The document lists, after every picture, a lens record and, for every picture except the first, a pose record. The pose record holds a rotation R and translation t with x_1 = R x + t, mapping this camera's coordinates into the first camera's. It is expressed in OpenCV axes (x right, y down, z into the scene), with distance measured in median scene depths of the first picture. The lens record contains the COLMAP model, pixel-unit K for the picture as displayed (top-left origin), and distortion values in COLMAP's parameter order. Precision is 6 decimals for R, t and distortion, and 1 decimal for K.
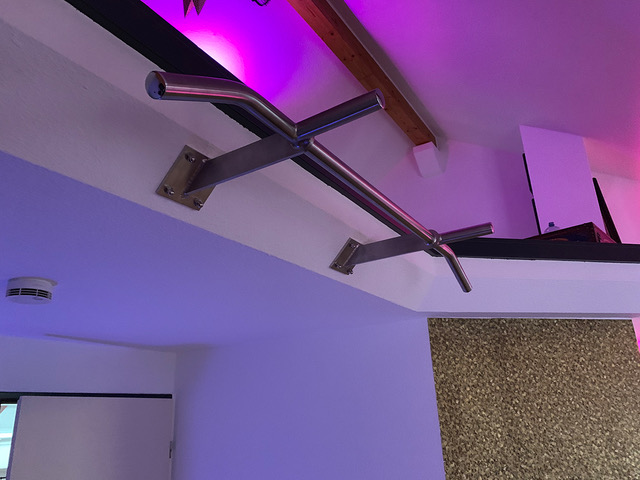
lens RADIAL K [[484.4, 0, 319.9], [0, 484.4, 240.7], [0, 0, 1]] dist [0.009507, -0.003558]
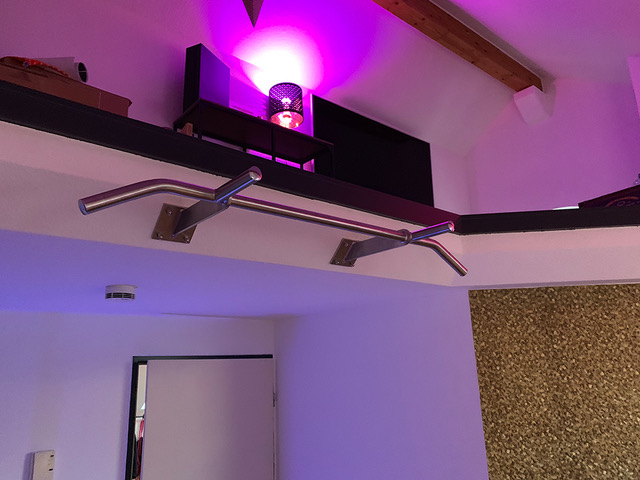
lens RADIAL K [[484.4, 0, 319.8], [0, 484.4, 239.8], [0, 0, 1]] dist [0.009507, -0.003558]
pose [[0.949896, -0.066962, -0.305310, 0.248843], [0.097752, 0.991428, 0.086687, -0.074258], [0.296888, -0.112189, 0.948299, -0.088331]]
